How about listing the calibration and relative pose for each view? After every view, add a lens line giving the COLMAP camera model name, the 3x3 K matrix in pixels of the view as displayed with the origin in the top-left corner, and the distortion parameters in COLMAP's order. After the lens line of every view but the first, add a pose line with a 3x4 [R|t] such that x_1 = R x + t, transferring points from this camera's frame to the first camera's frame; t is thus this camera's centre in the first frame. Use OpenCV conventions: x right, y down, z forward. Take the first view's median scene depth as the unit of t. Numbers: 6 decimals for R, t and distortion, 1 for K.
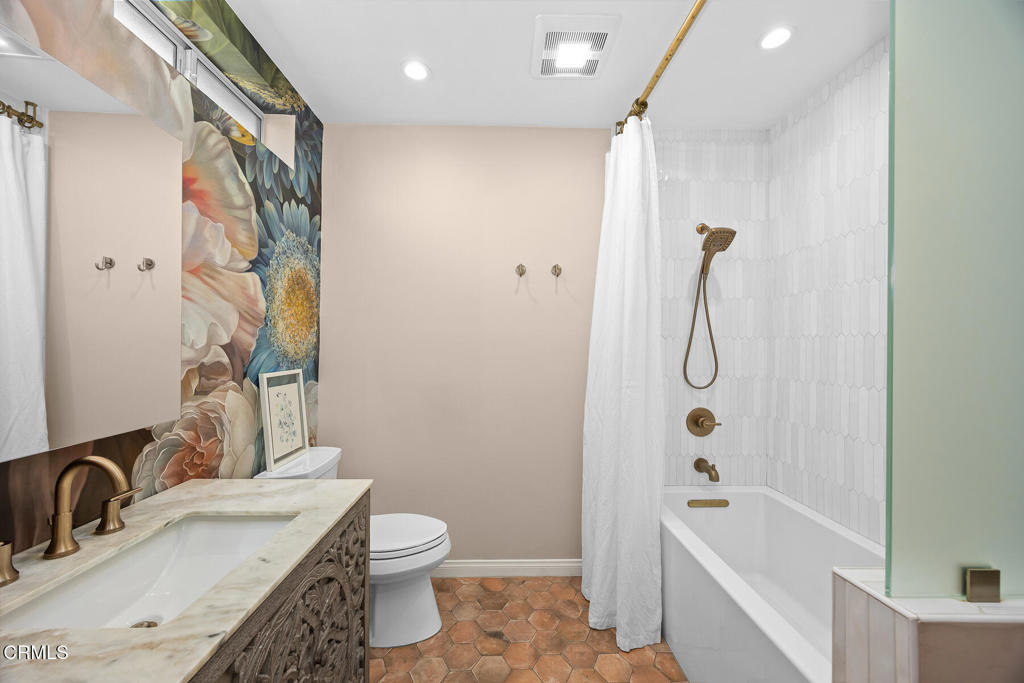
lens RADIAL K [[389.9, 0, 512.6], [0, 389.9, 343.1], [0, 0, 1]] dist [0.000459, -0.001028]
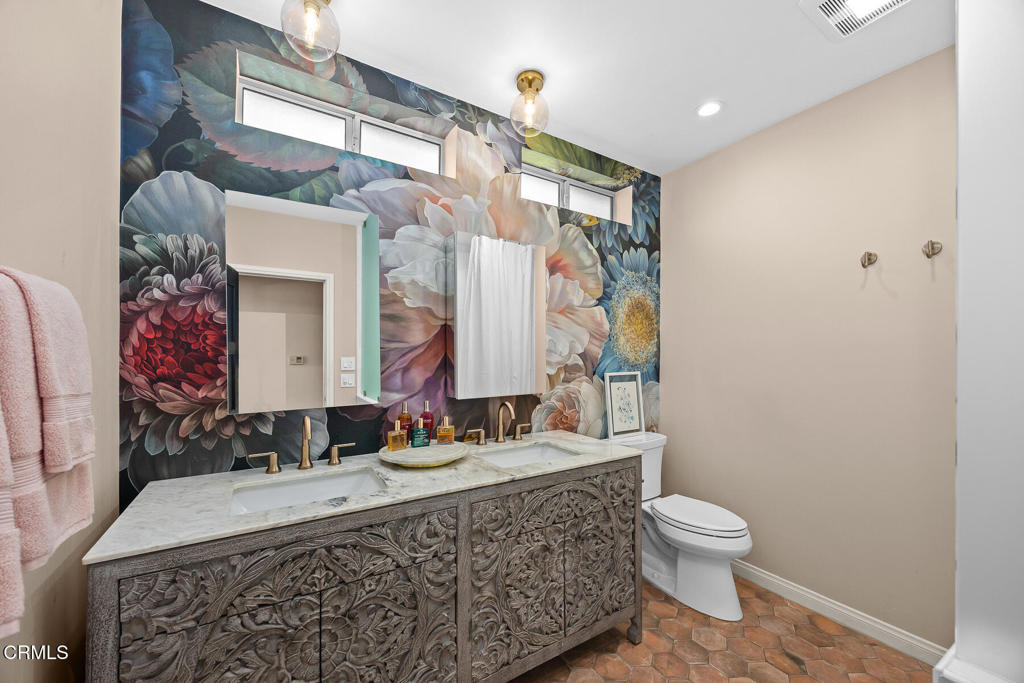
lens RADIAL K [[389.9, 0, 507.0], [0, 389.9, 350.5], [0, 0, 1]] dist [0.000459, -0.001028]
pose [[0.504974, -0.013307, -0.863032, 0.444502], [0.009119, 0.999908, -0.010081, 0.004568], [0.863086, -0.002780, 0.505049, -0.078367]]
